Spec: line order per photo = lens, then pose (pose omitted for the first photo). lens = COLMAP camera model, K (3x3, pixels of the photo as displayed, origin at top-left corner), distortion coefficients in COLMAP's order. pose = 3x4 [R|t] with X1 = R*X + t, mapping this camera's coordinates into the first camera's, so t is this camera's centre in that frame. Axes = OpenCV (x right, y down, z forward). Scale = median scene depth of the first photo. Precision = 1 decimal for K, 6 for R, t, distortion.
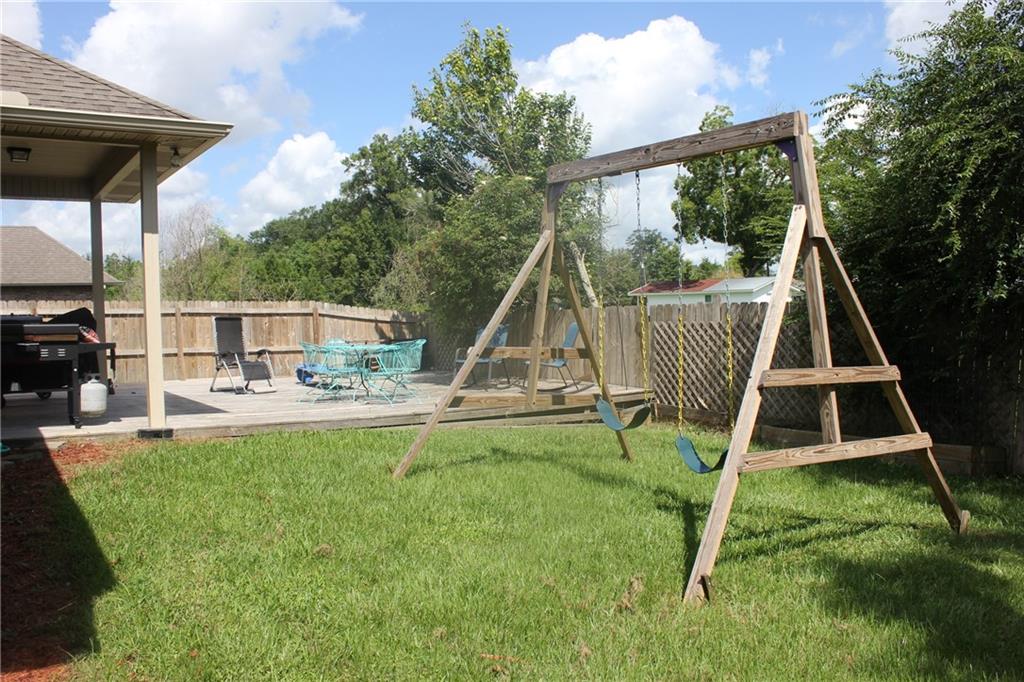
lens RADIAL K [[853.8, 0, 512.0], [0, 853.8, 323.6], [0, 0, 1]] dist [-0.159018, 0.140311]
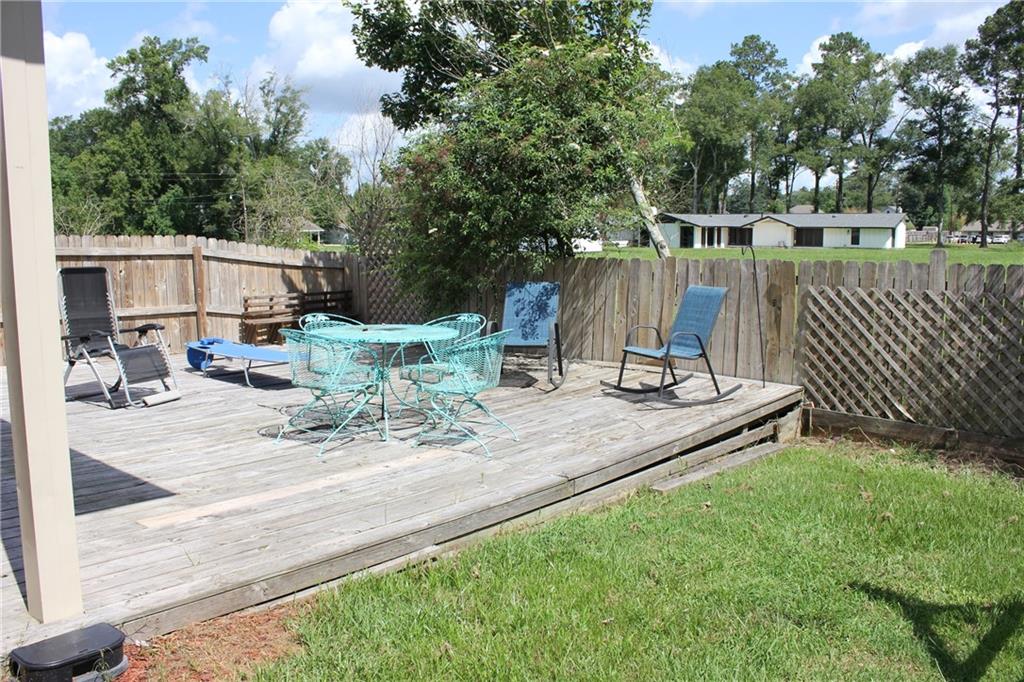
lens RADIAL K [[853.8, 0, 512.0], [0, 853.8, 323.6], [0, 0, 1]] dist [-0.159018, 0.140311]
pose [[0.964225, -0.006867, 0.264995, -0.166993], [-0.016046, 0.996319, 0.084203, -0.017368], [-0.264598, -0.085442, 0.960566, 0.312753]]
